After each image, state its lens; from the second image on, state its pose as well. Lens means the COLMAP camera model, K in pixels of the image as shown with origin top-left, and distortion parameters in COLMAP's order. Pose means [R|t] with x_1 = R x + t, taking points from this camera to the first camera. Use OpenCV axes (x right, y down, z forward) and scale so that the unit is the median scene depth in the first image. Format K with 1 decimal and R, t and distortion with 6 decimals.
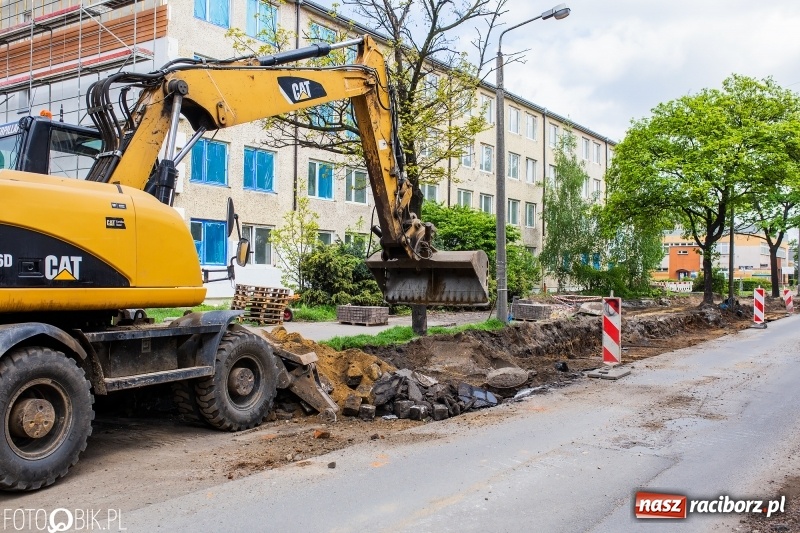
lens RADIAL K [[773.2, 0, 400.3], [0, 773.2, 267.3], [0, 0, 1]] dist [-0.020168, 0.000000]
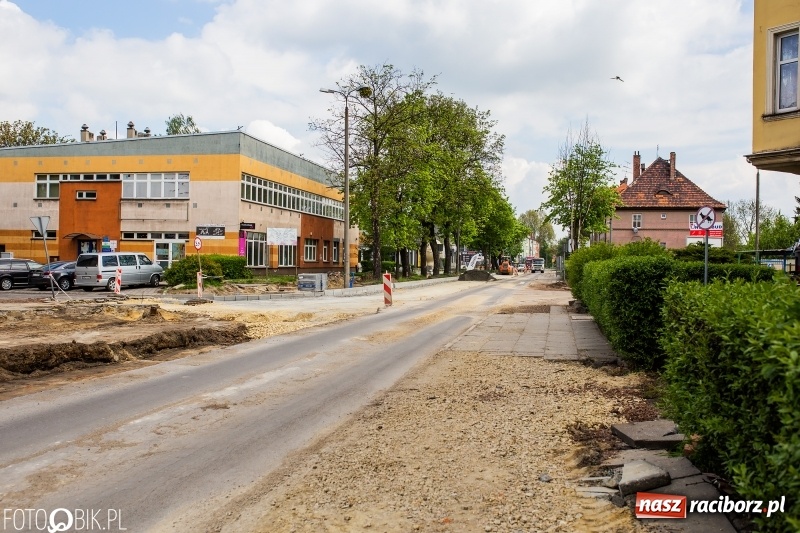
lens RADIAL K [[773.2, 0, 400.5], [0, 773.2, 264.0], [0, 0, 1]] dist [-0.020168, 0.000000]
pose [[0.928132, 0.002114, 0.372245, 0.368579], [-0.010914, 0.999709, 0.021535, 0.008101], [-0.372091, -0.024050, 0.927885, 0.522384]]
